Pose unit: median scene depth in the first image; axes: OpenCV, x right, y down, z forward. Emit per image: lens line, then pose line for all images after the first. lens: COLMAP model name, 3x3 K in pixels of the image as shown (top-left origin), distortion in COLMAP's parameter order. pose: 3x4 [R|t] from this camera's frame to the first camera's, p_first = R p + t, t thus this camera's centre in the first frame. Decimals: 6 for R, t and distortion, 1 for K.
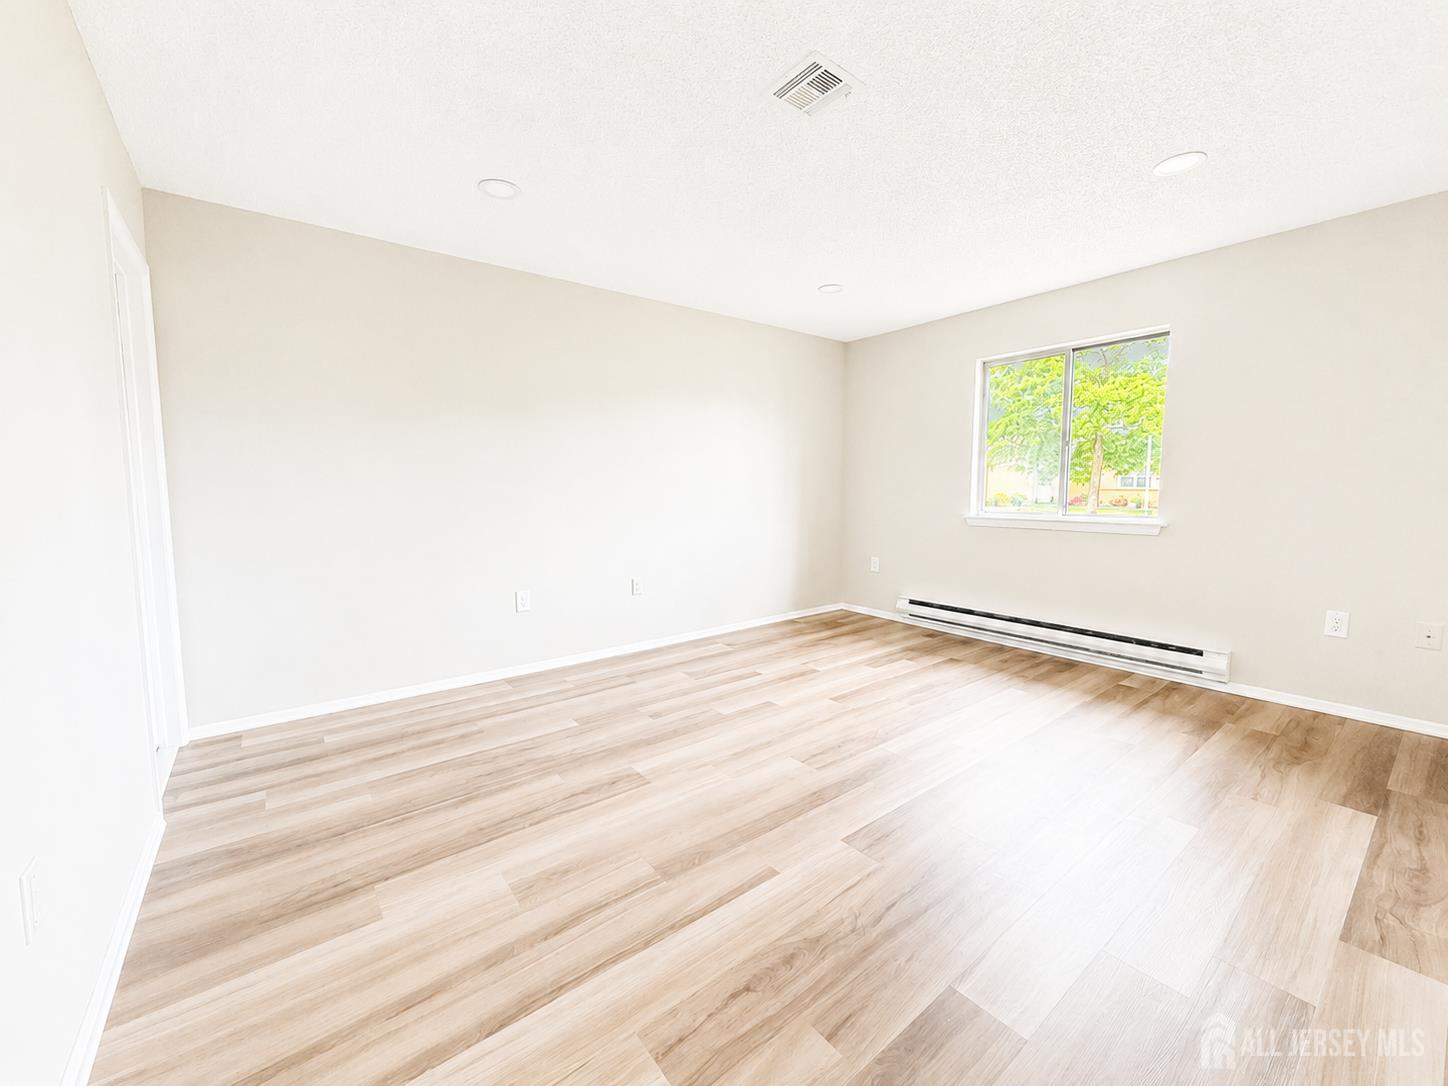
lens RADIAL K [[598.6, 0, 733.9], [0, 598.6, 541.0], [0, 0, 1]] dist [0.009665, 0.000205]
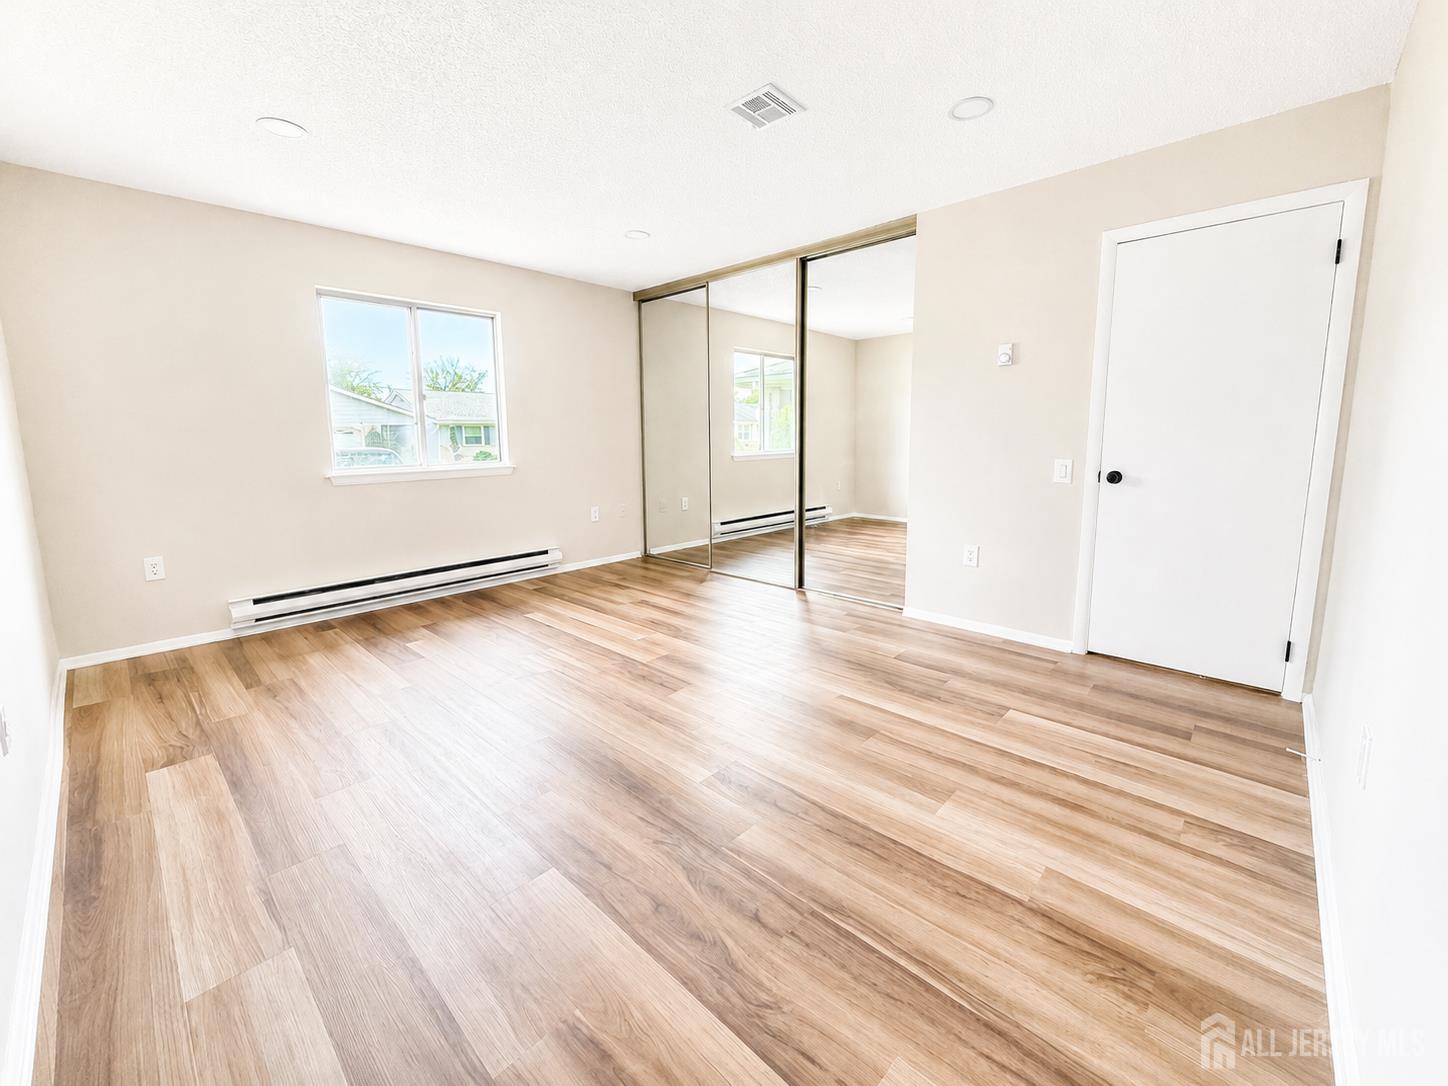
lens RADIAL K [[578.4, 0, 725.2], [0, 578.4, 520.6], [0, 0, 1]] dist [0.000523, -0.000001]
pose [[-0.149971, -0.143322, 0.978247, -0.828071], [0.099102, 0.982275, 0.159105, -0.087443], [-0.983711, 0.120808, -0.133109, 0.965543]]
